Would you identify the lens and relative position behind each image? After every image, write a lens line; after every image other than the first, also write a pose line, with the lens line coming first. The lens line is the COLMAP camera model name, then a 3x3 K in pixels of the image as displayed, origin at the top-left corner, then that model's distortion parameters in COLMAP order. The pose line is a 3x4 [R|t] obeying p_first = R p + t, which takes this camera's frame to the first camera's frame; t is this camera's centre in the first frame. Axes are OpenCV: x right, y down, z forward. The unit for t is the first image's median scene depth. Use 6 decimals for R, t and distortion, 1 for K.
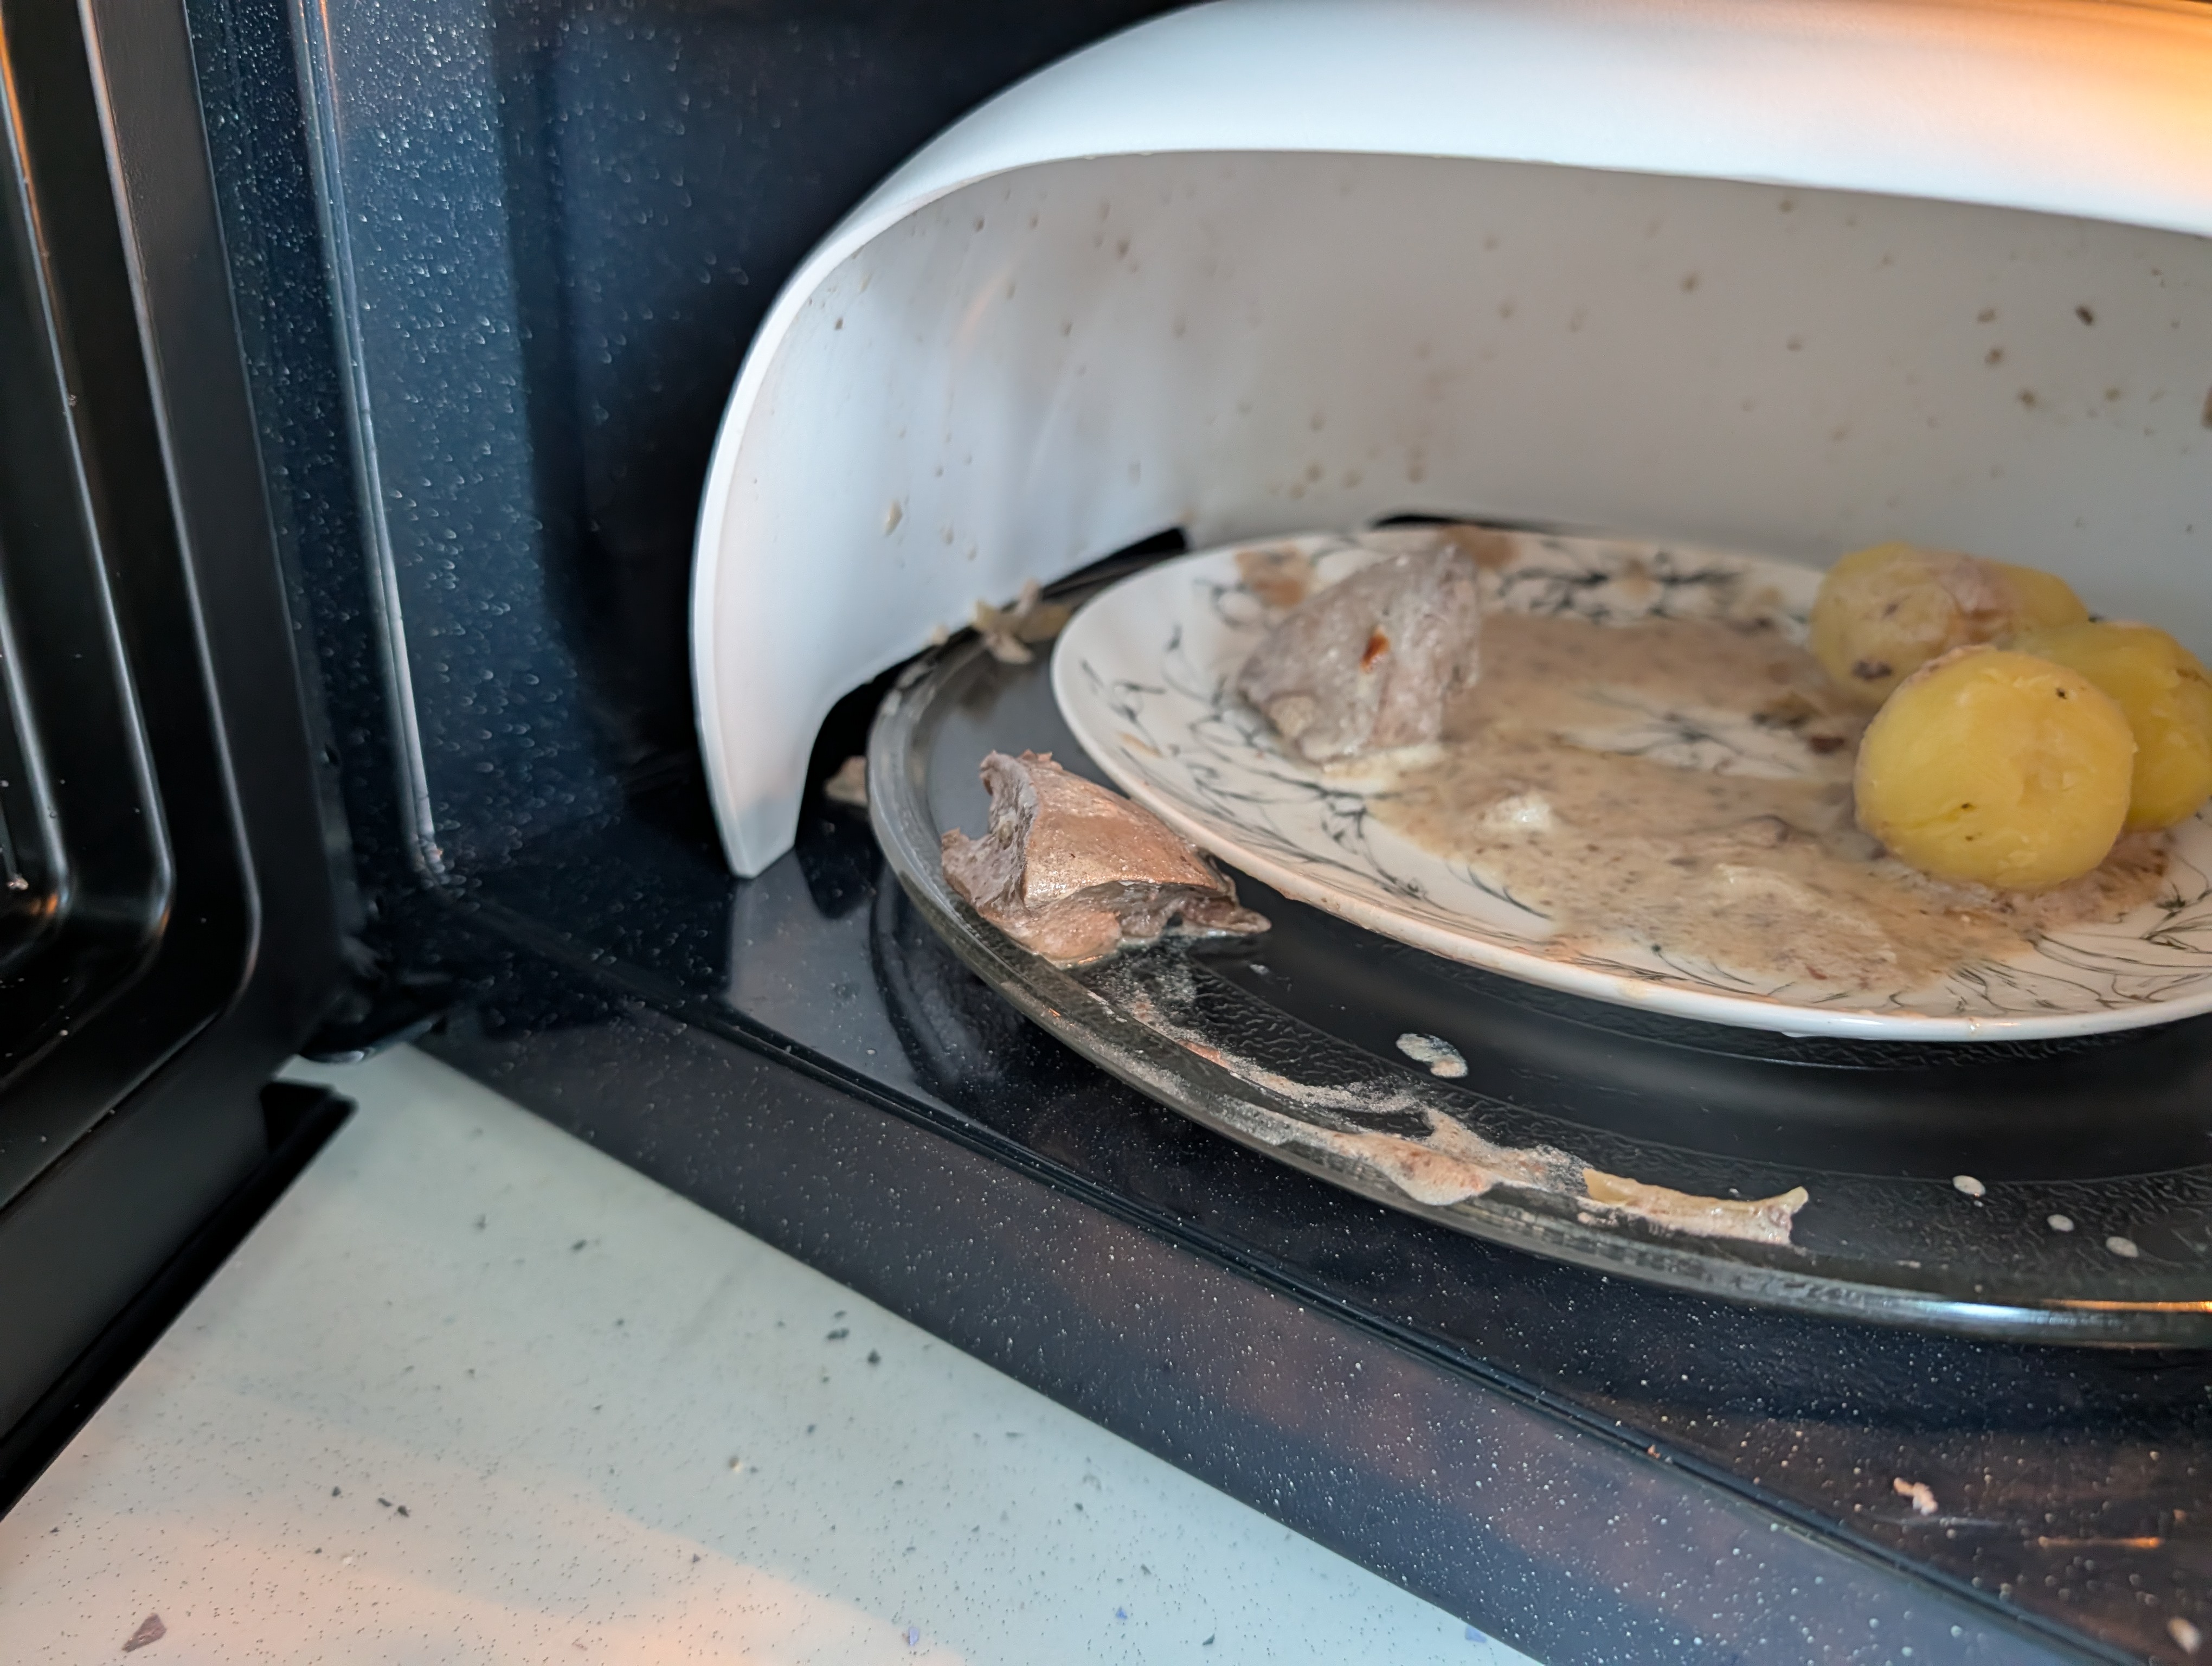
lens RADIAL K [[1592.0, 0, 1106.0], [0, 1592.0, 833.0], [0, 0, 1]] dist [0.002910, -0.003208]
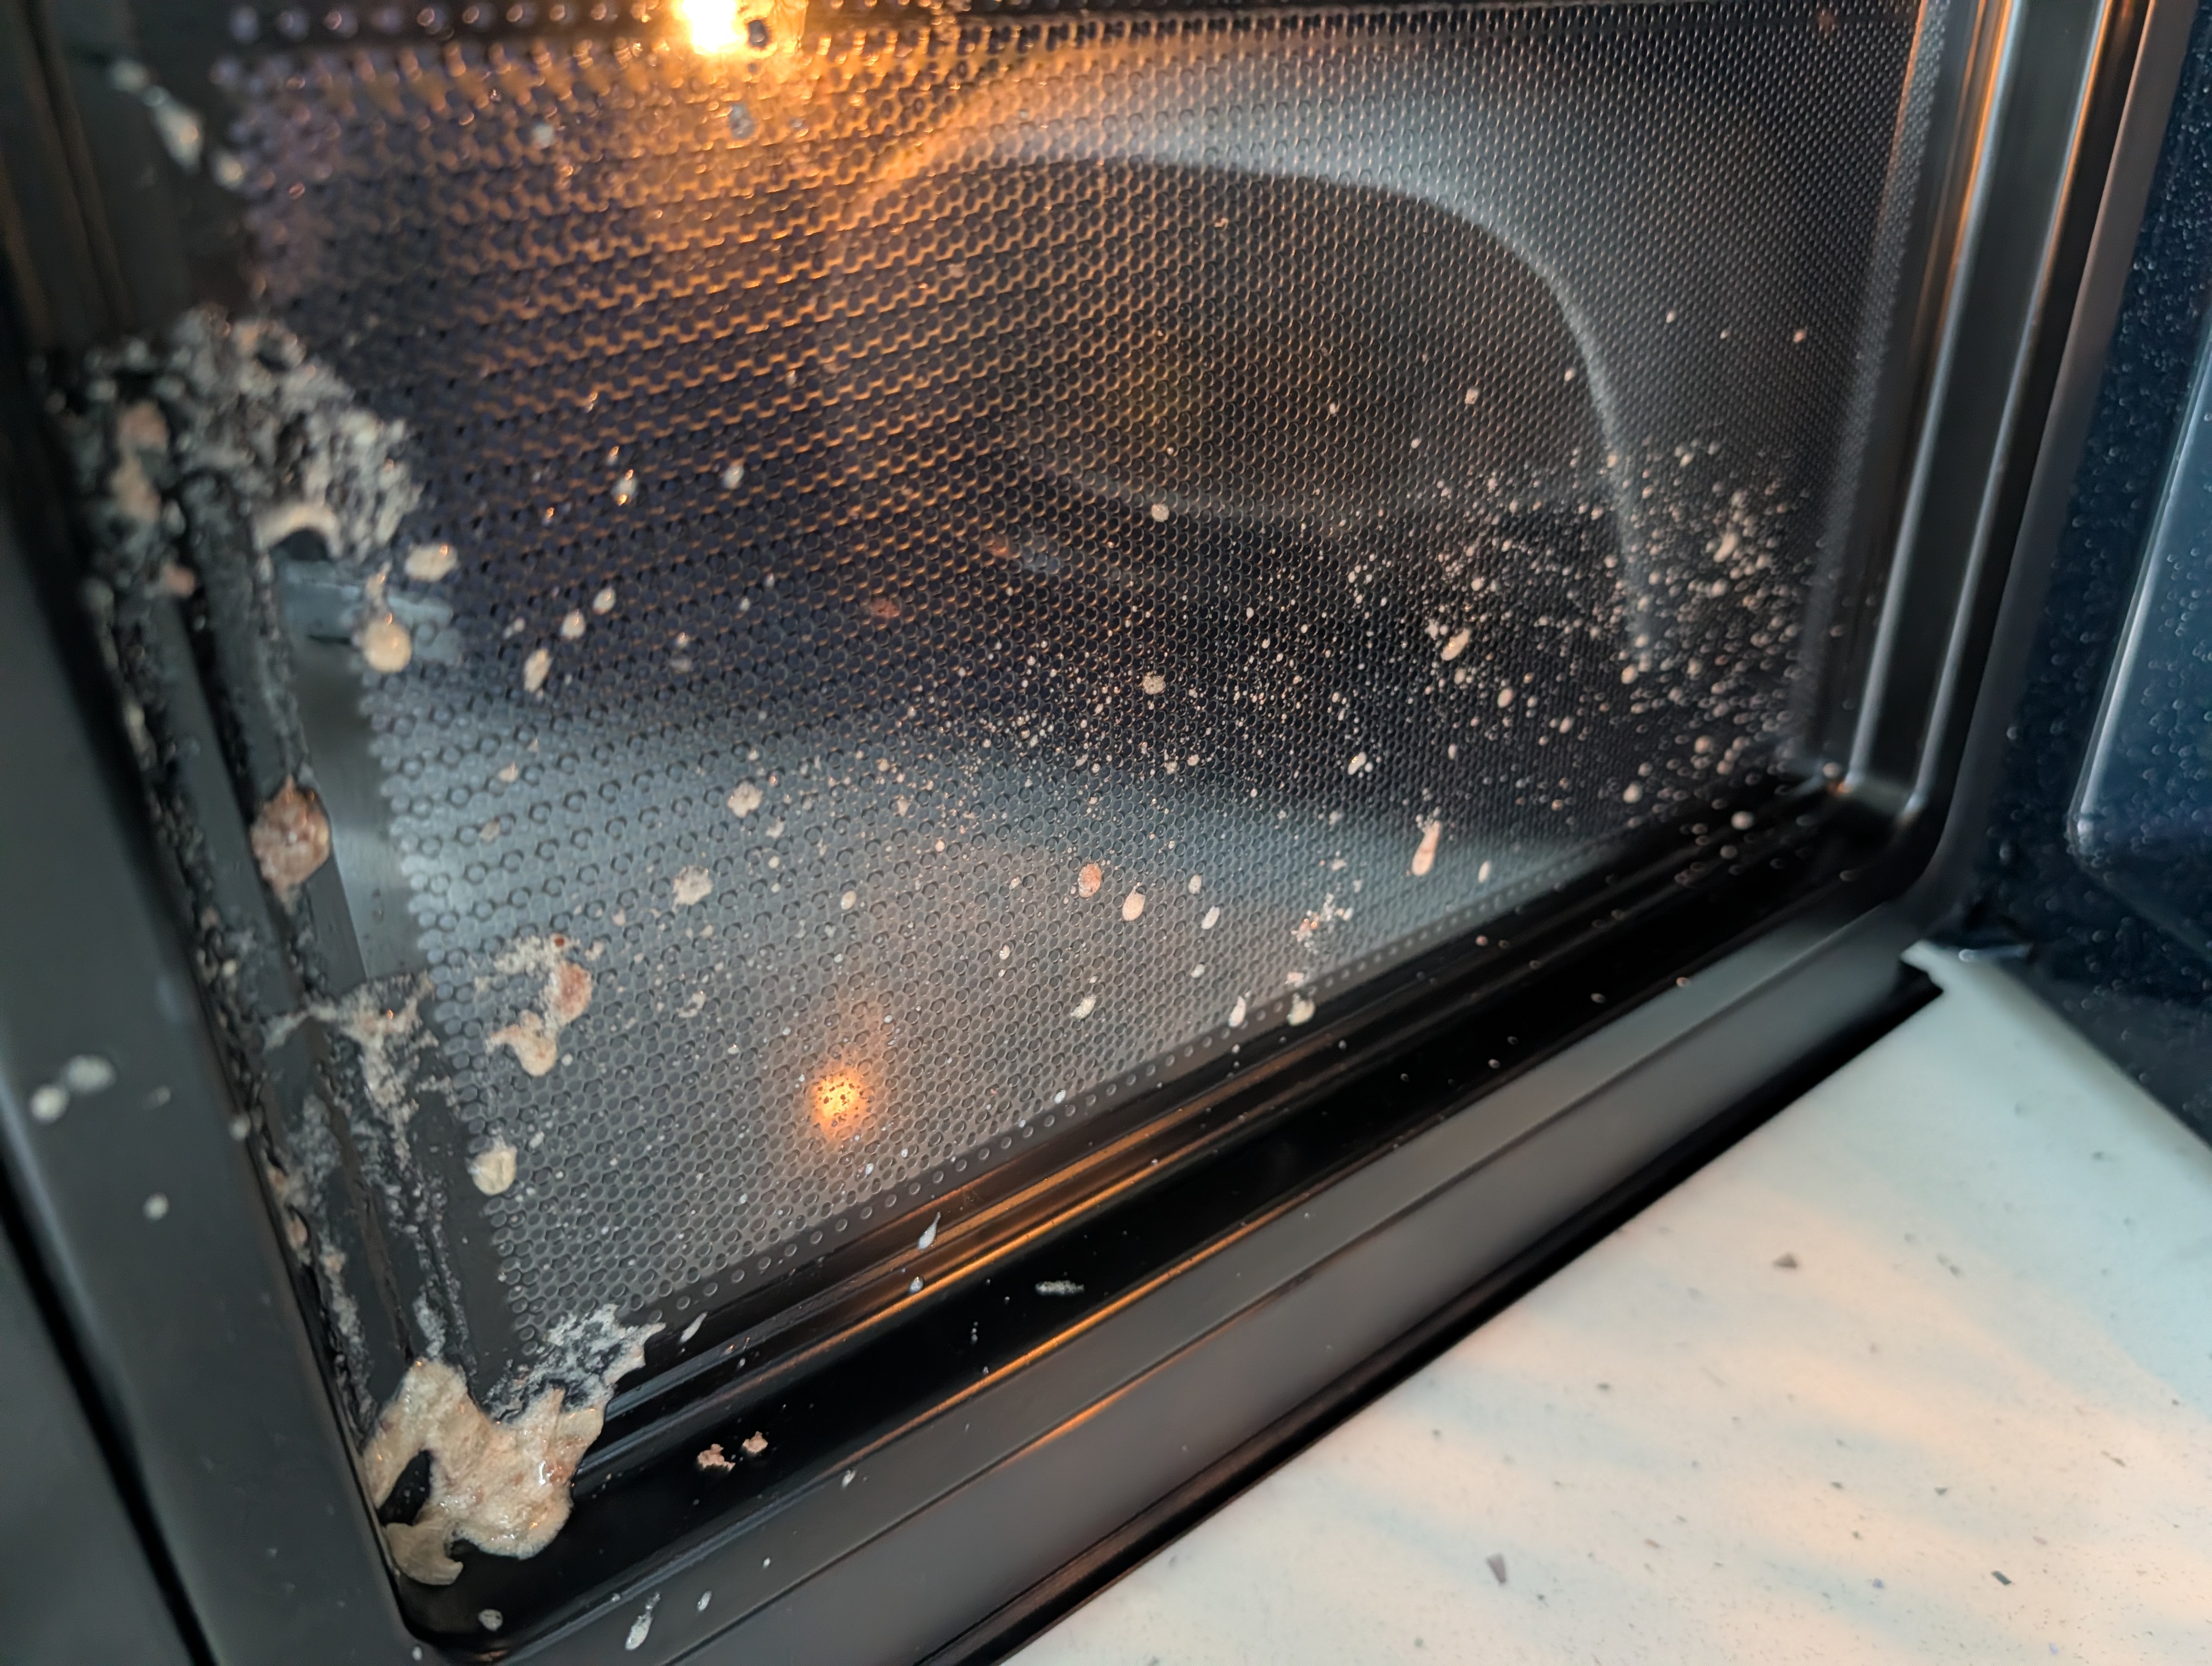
lens RADIAL K [[1592.0, 0, 1106.0], [0, 1592.0, 833.0], [0, 0, 1]] dist [0.002910, -0.003208]
pose [[0.680509, 0.294251, -0.671061, -0.115796], [-0.270154, 0.952062, 0.143509, 0.050825], [0.681120, 0.083631, 0.727380, -0.479779]]
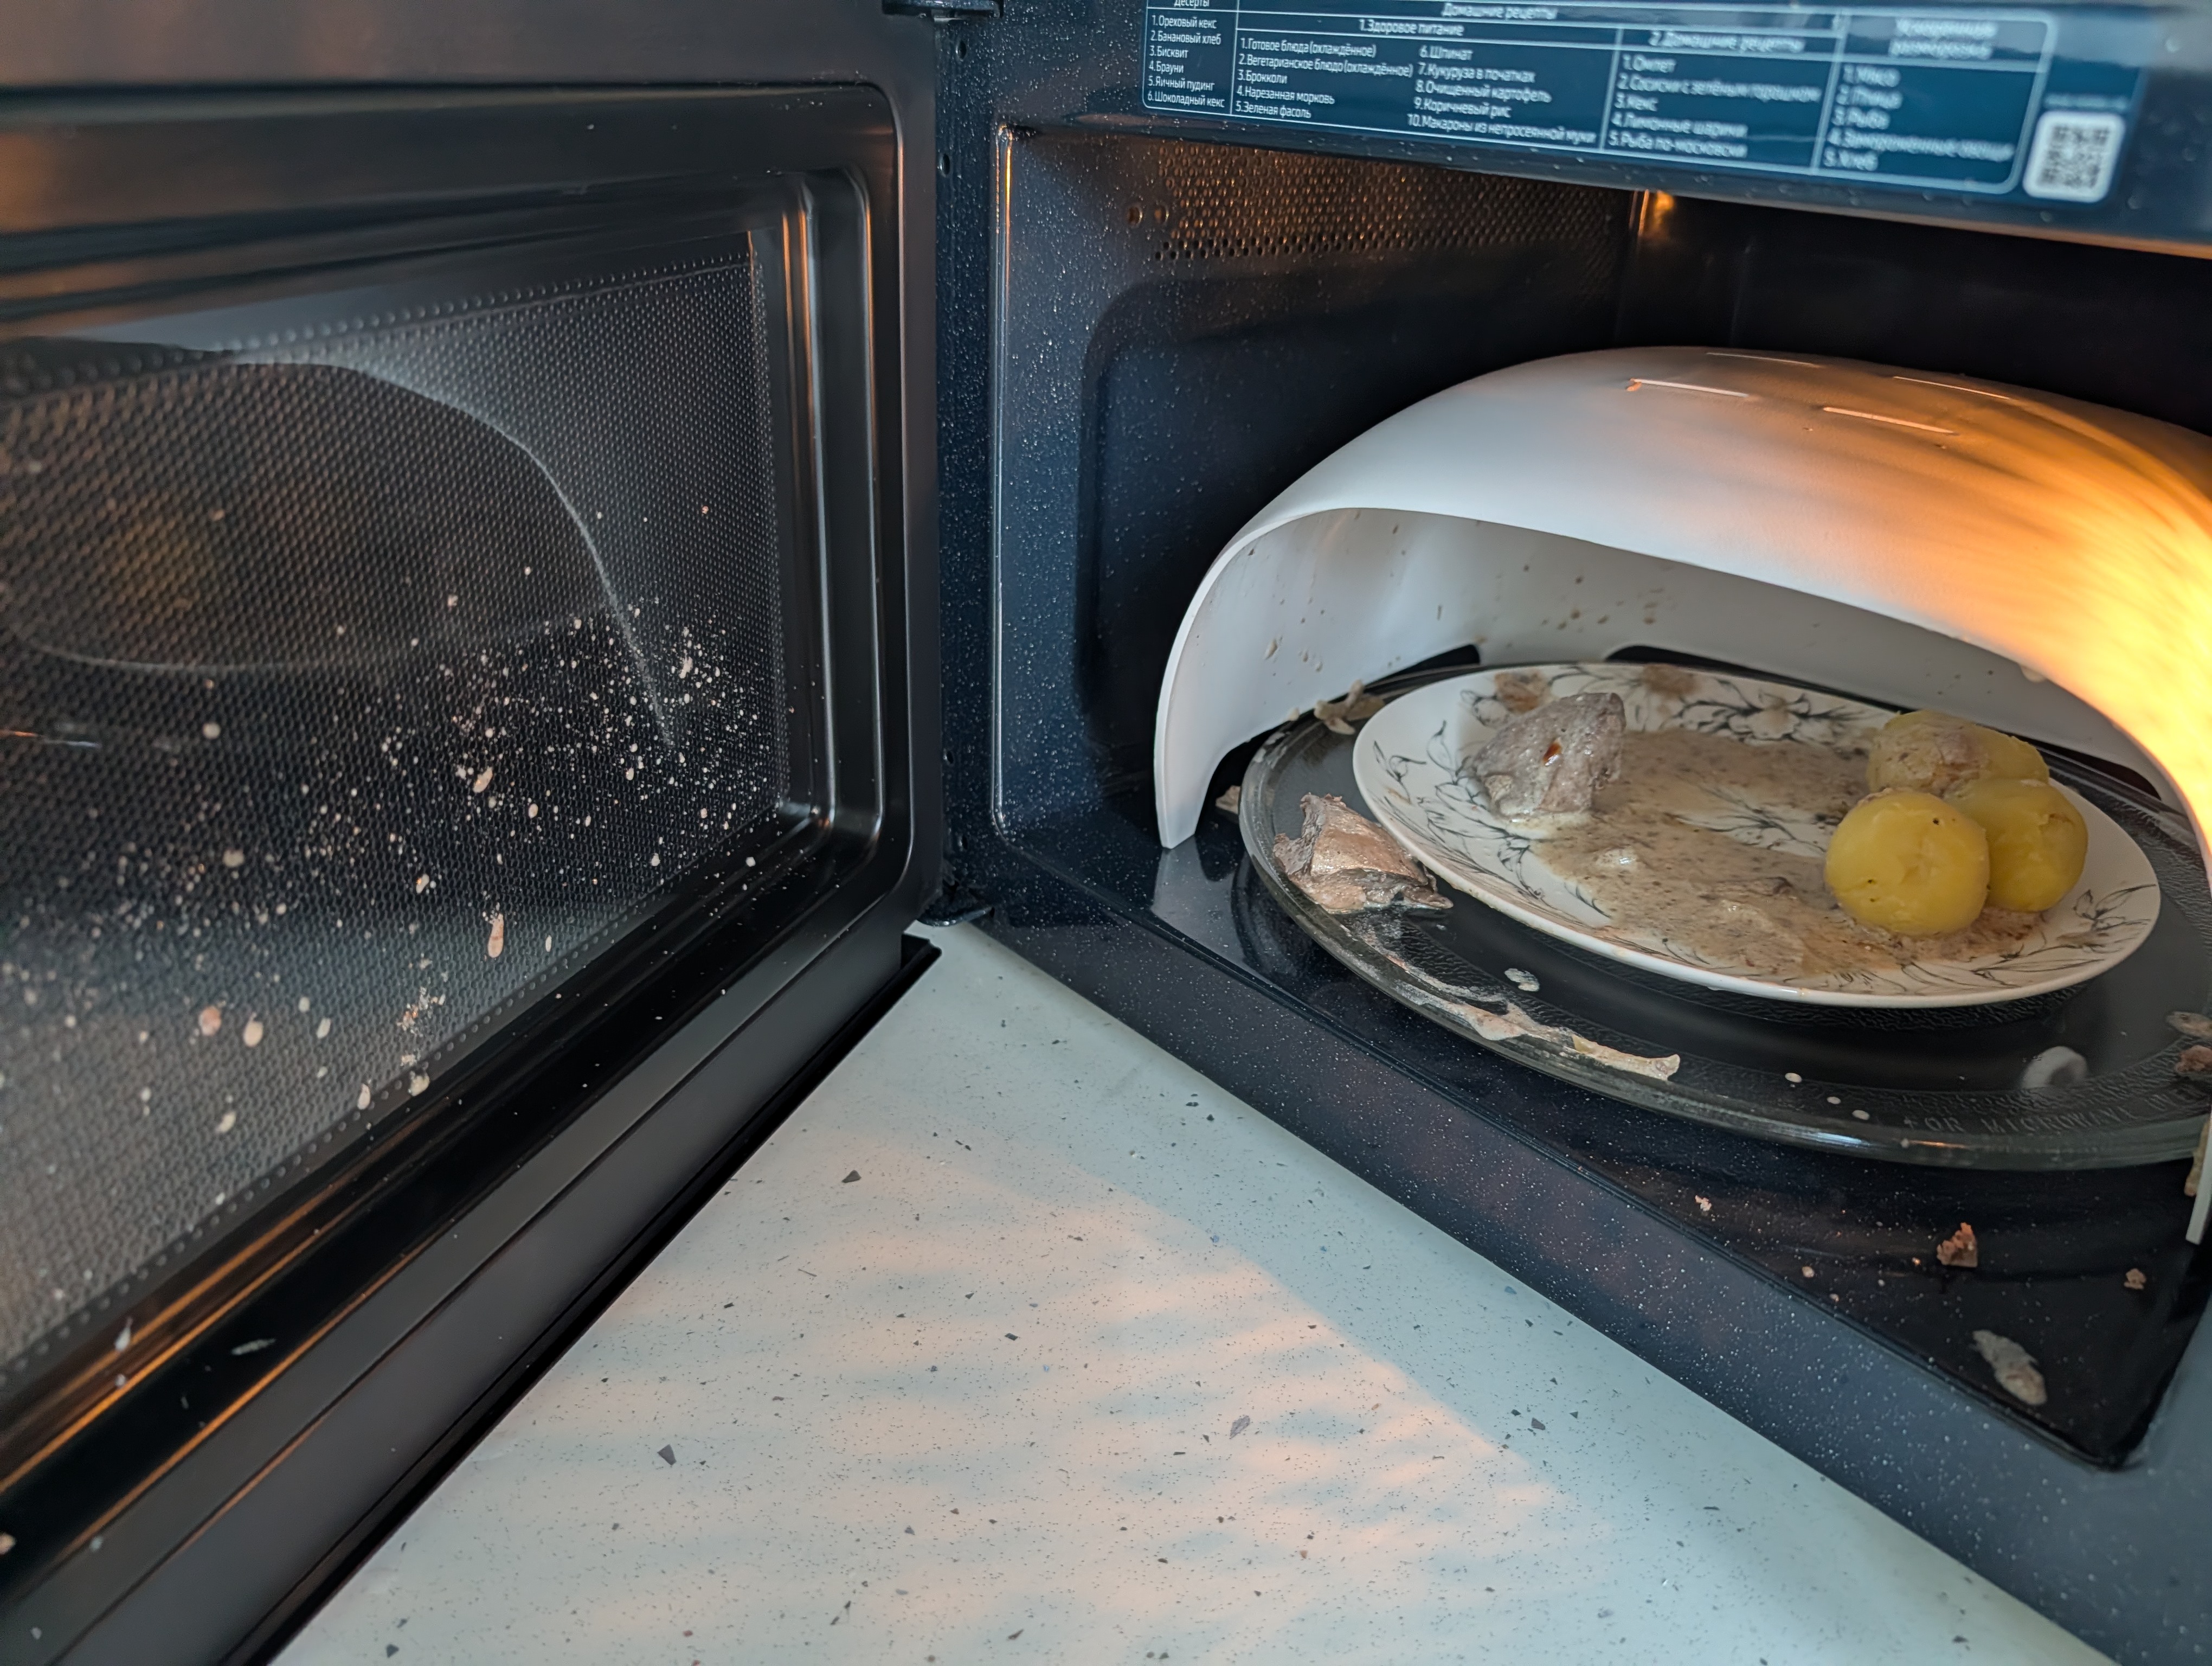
lens RADIAL K [[1592.0, 0, 1106.0], [0, 1592.0, 833.0], [0, 0, 1]] dist [0.002910, -0.003208]
pose [[0.966825, 0.104730, -0.232983, 0.121839], [-0.105771, 0.994358, 0.008054, 0.003914], [0.232512, 0.016856, 0.972447, -0.755004]]
